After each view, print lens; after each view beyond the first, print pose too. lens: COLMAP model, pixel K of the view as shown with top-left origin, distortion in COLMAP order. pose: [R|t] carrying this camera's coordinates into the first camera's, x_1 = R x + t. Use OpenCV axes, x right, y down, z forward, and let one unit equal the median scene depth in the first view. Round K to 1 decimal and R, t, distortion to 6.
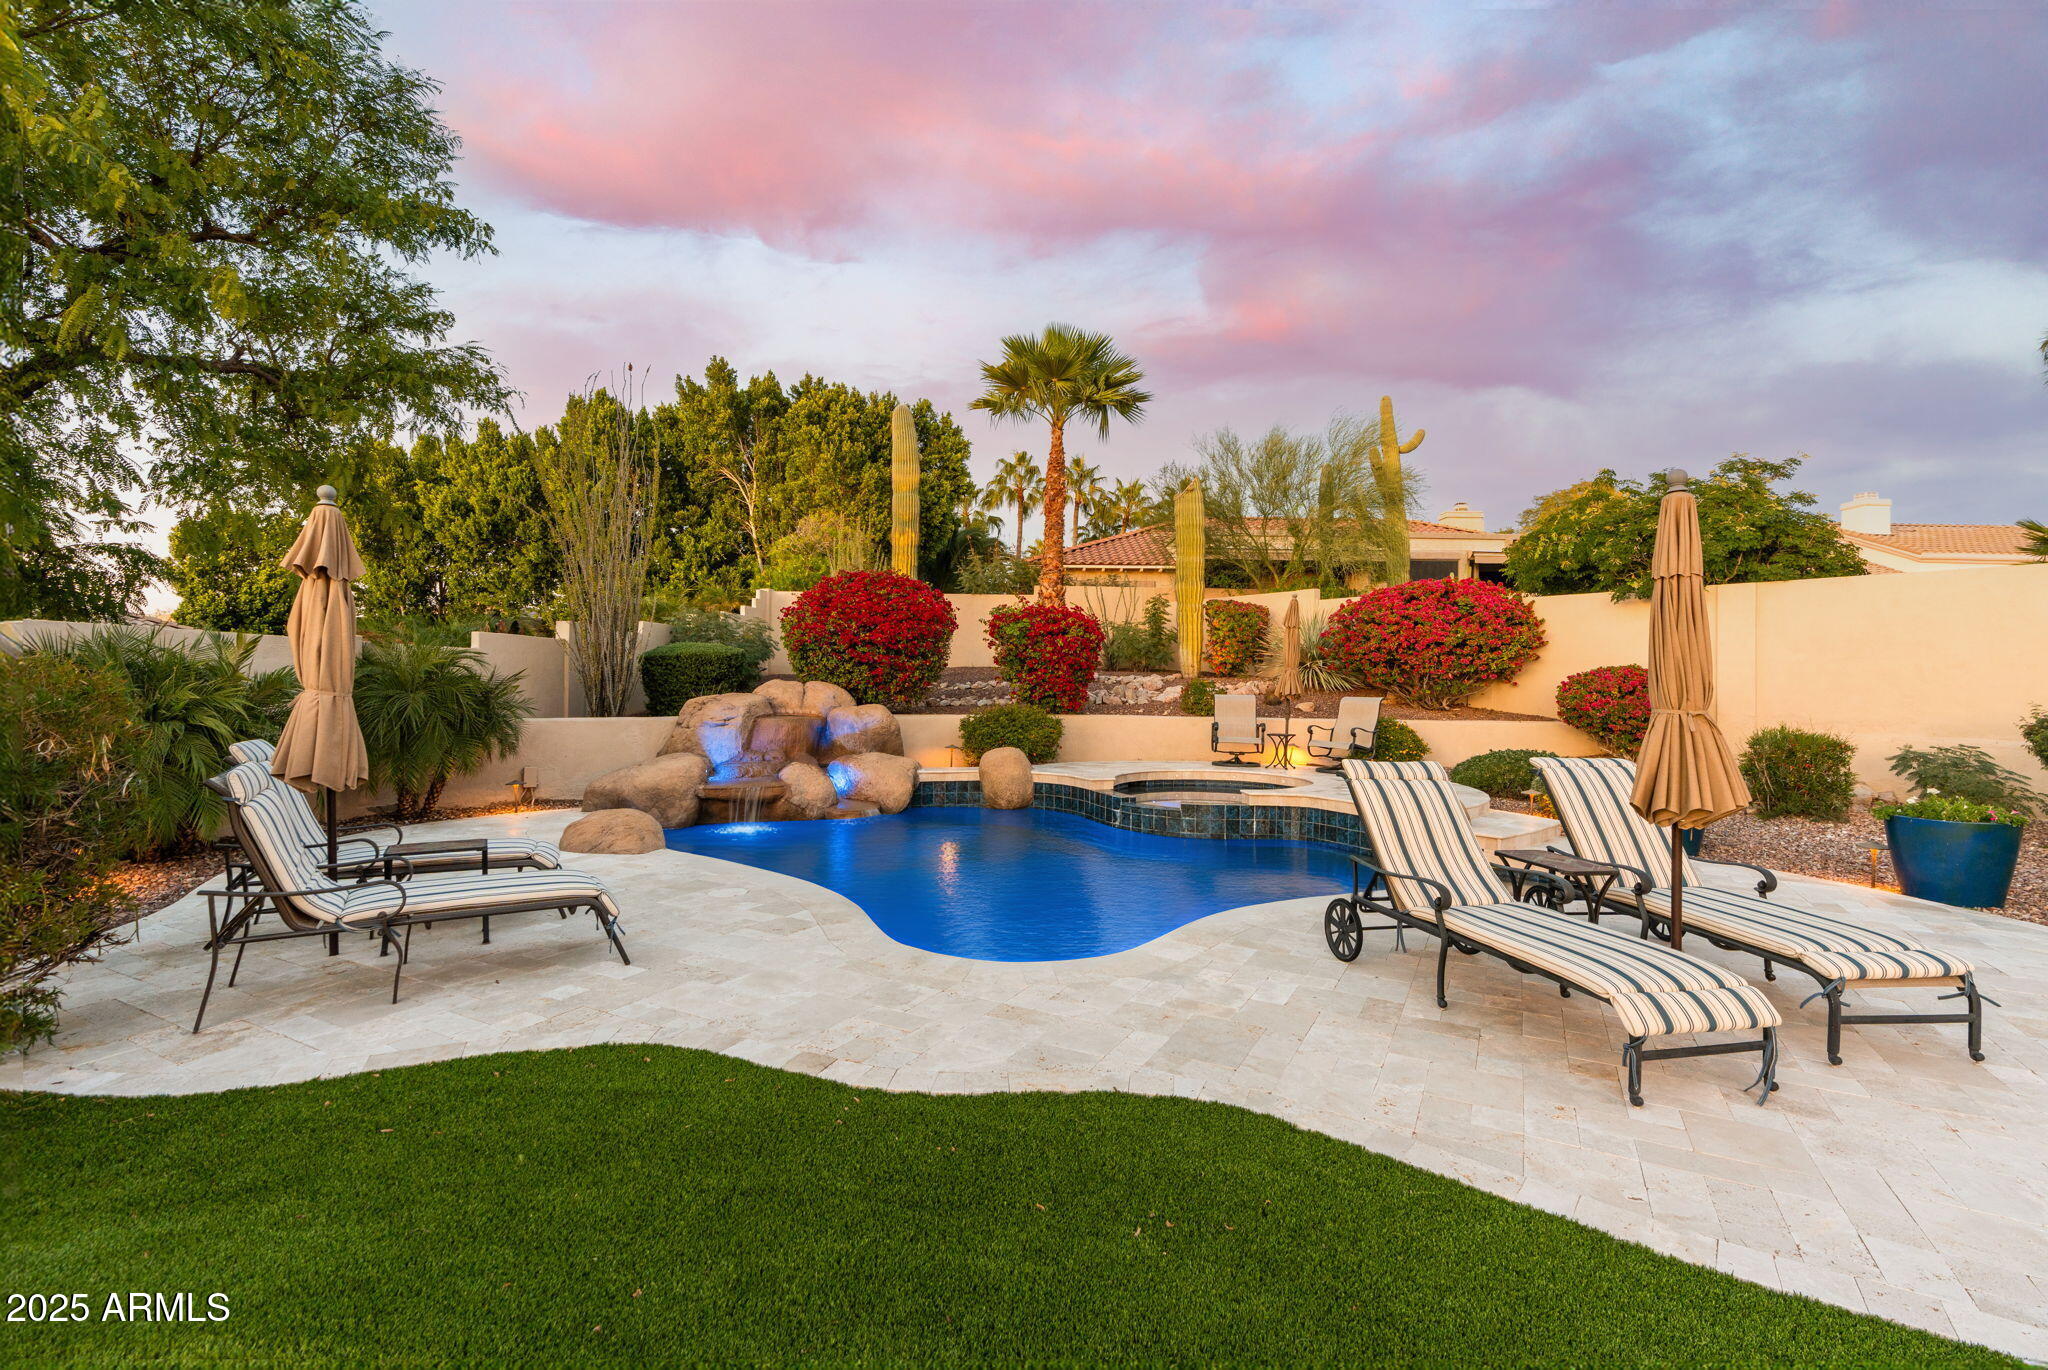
lens RADIAL K [[924.8, 0, 1013.3], [0, 924.8, 685.3], [0, 0, 1]] dist [-0.004097, -0.000019]
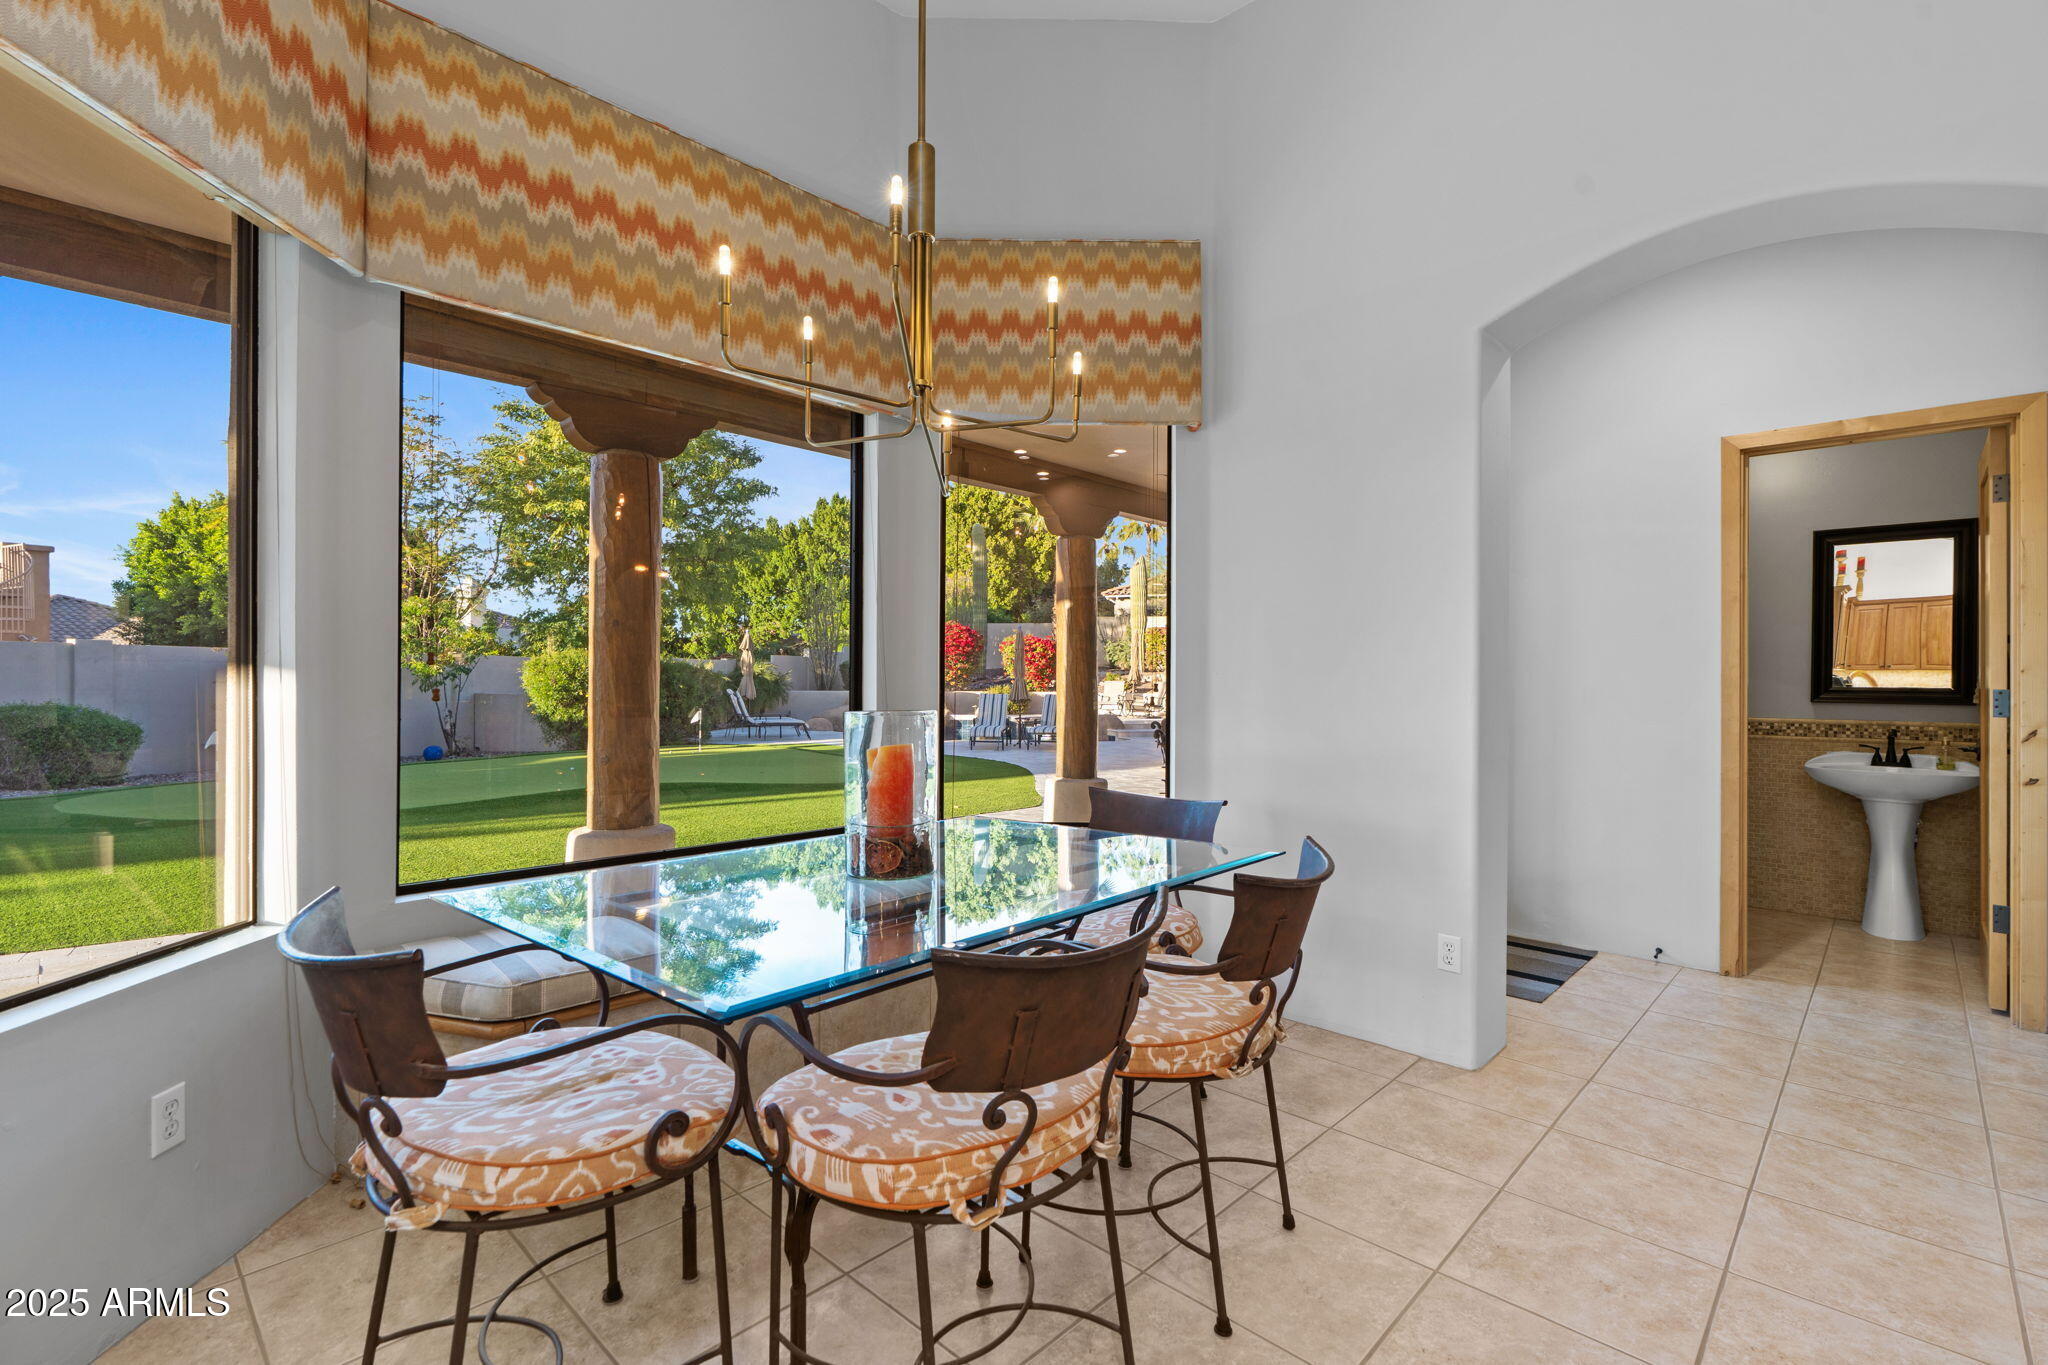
lens RADIAL K [[924.8, 0, 1013.3], [0, 924.8, 682.8], [0, 0, 1]] dist [-0.004097, -0.000019]
pose [[0.967287, 0.007524, -0.253572, 0.445443], [-0.005513, 0.999947, 0.008641, -0.006232], [0.253624, -0.006961, 0.967278, -0.813210]]
